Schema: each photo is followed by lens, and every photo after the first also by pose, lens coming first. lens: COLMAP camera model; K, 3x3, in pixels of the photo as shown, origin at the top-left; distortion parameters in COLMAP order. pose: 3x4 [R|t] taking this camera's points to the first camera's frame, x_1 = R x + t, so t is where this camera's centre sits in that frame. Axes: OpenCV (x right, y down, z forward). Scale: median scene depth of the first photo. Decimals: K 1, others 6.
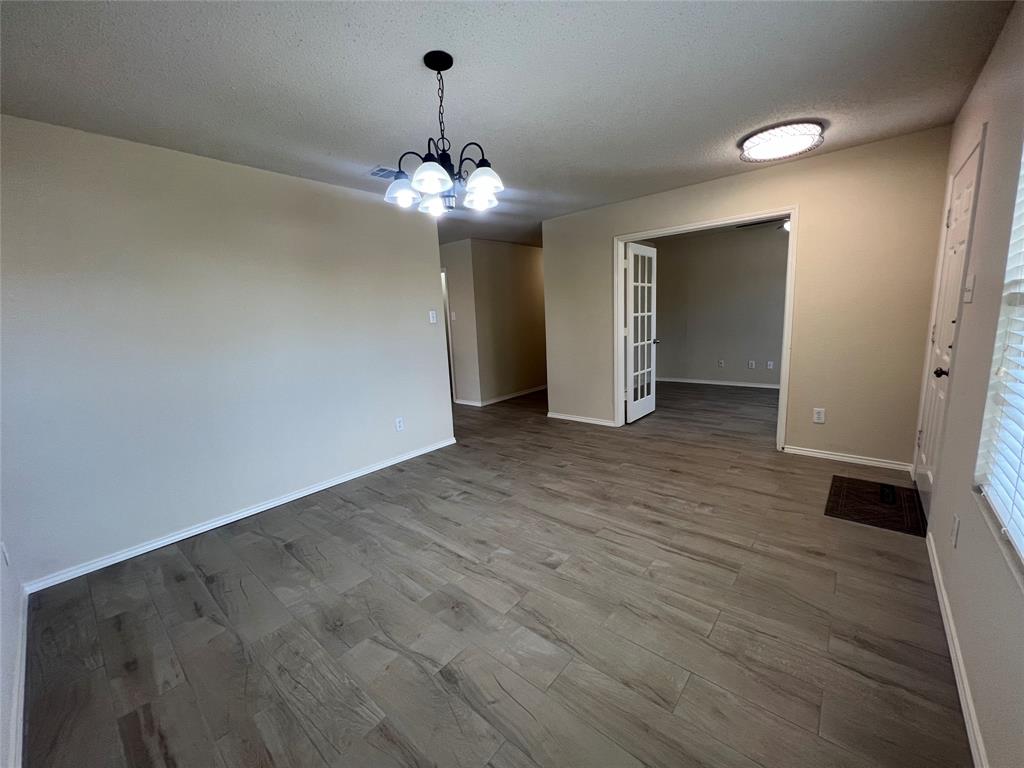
lens RADIAL K [[408.4, 0, 509.4], [0, 408.4, 381.4], [0, 0, 1]] dist [-0.002562, 0.000513]
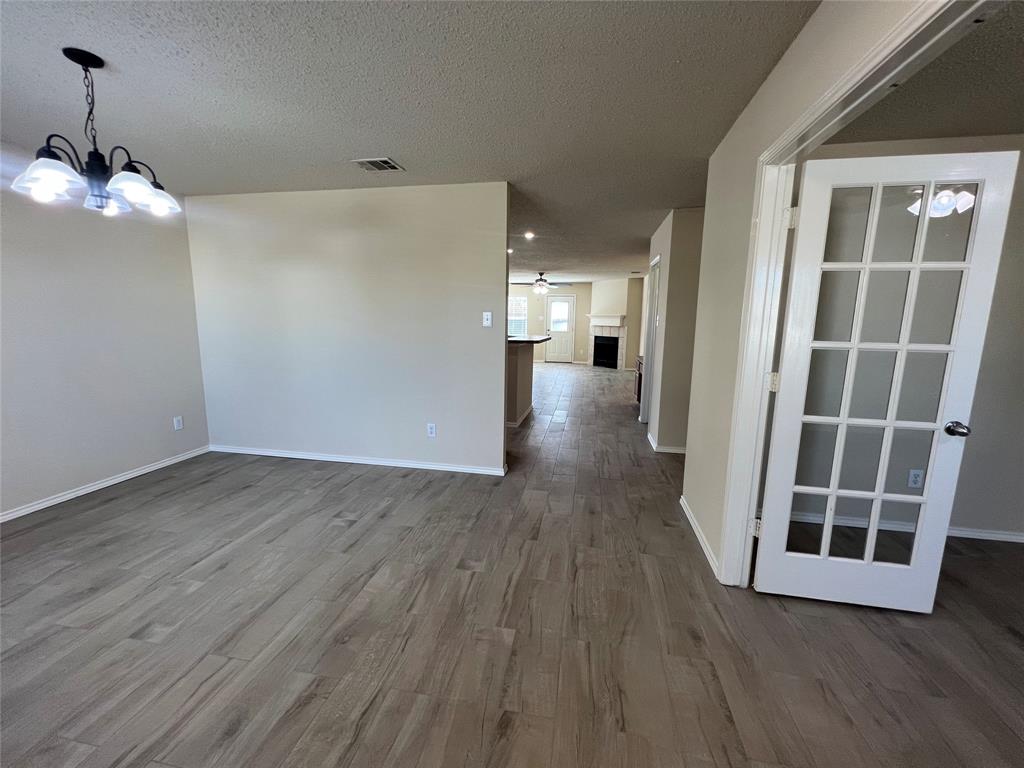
lens RADIAL K [[408.4, 0, 509.4], [0, 408.4, 381.4], [0, 0, 1]] dist [-0.002562, 0.000513]
pose [[0.503493, 0.187814, -0.843339, 0.706900], [-0.181165, 0.977338, 0.109496, -0.167624], [0.844792, 0.097653, 0.526109, 0.770207]]
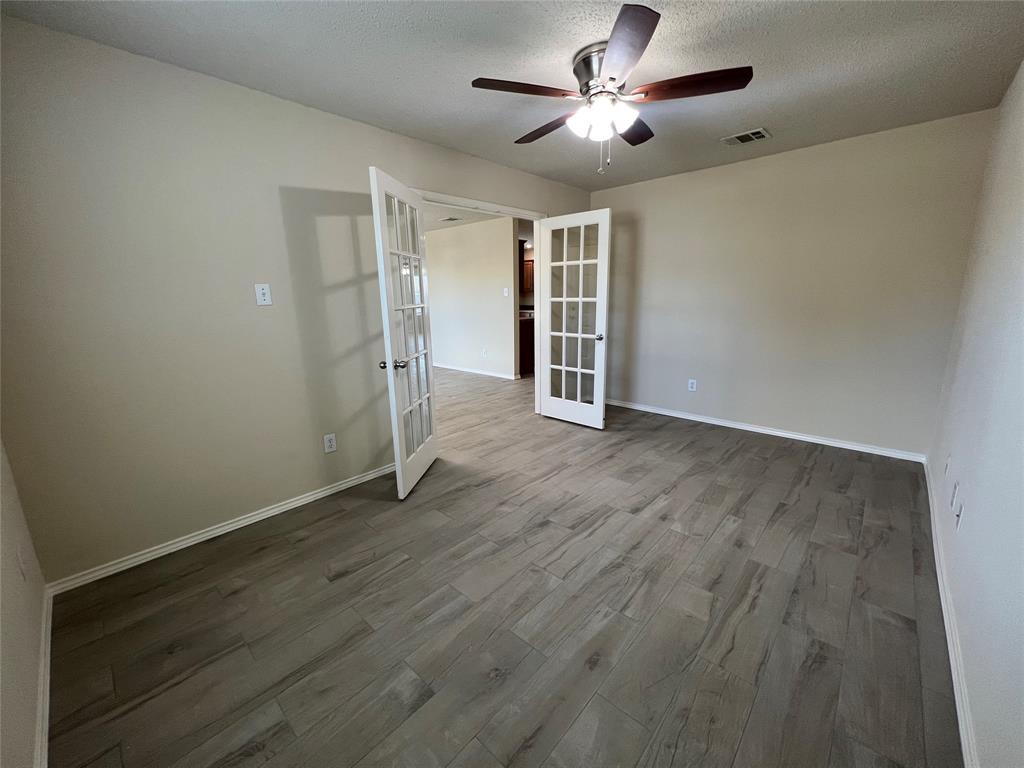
lens RADIAL K [[408.4, 0, 509.4], [0, 408.4, 381.4], [0, 0, 1]] dist [-0.002562, 0.000513]
pose [[-0.029465, 0.261969, -0.964626, 1.722313], [-0.144596, 0.953777, 0.263440, -0.304115], [0.989052, 0.147244, 0.009777, 1.313113]]
